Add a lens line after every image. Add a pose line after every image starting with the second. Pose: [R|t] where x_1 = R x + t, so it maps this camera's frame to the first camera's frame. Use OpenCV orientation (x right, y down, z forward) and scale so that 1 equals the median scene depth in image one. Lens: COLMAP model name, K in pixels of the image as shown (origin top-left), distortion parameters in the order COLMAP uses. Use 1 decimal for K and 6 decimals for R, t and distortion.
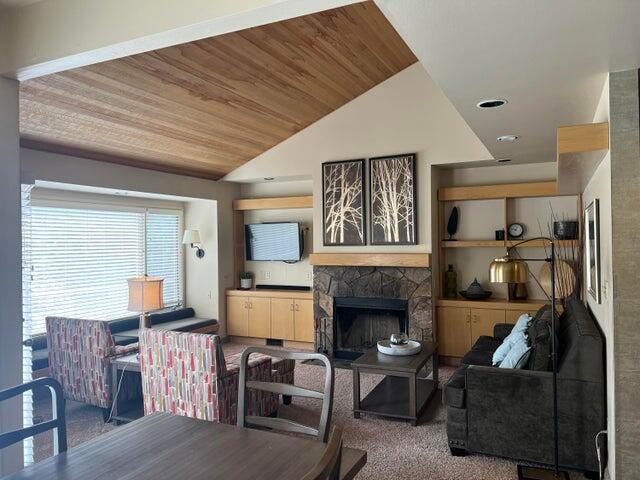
lens RADIAL K [[481.1, 0, 318.6], [0, 481.1, 239.4], [0, 0, 1]] dist [0.052871, -0.057233]
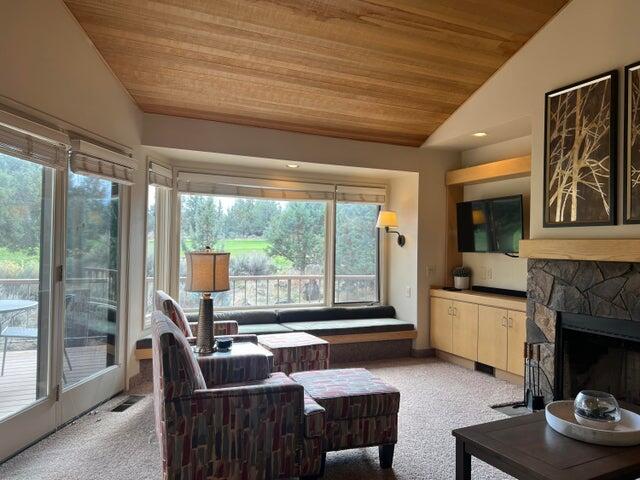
lens RADIAL K [[481.1, 0, 320.8], [0, 481.1, 243.0], [0, 0, 1]] dist [0.052871, -0.057233]
pose [[0.768241, 0.021454, -0.639801, 0.195691], [-0.025340, 0.999674, 0.003094, 0.040364], [0.639659, 0.013836, 0.768534, 0.349413]]
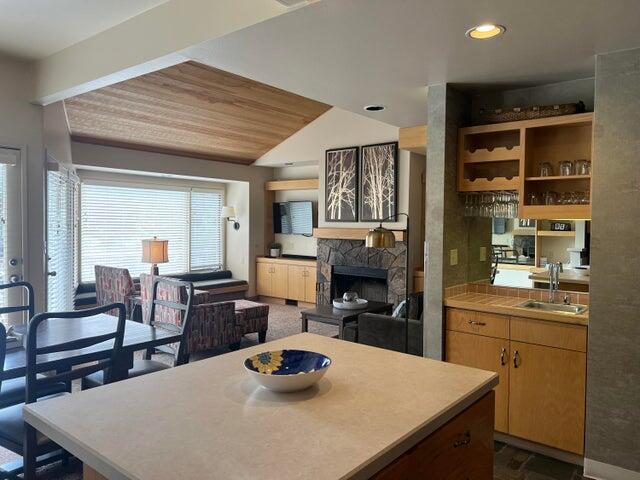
lens RADIAL K [[481.1, 0, 320.9], [0, 481.1, 238.5], [0, 0, 1]] dist [0.052871, -0.057233]
pose [[0.974271, 0.031797, -0.223124, 0.271173], [-0.023428, 0.998923, 0.040056, 0.008197], [0.224157, -0.033798, 0.973967, -0.148400]]
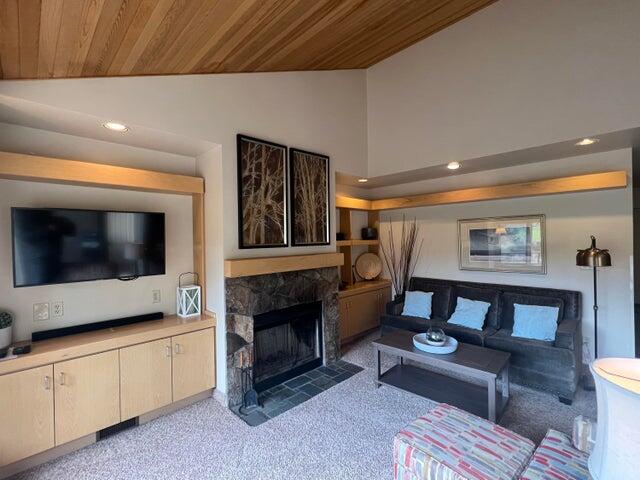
lens RADIAL K [[296.3, 0, 319.2], [0, 296.3, 239.8], [0, 0, 1]] dist [0.005687, 0.000278]
pose [[0.344661, 0.008117, 0.938692, -0.380229], [0.010990, 0.999859, -0.012681, 0.007644], [-0.938663, 0.014687, 0.344523, 0.759987]]
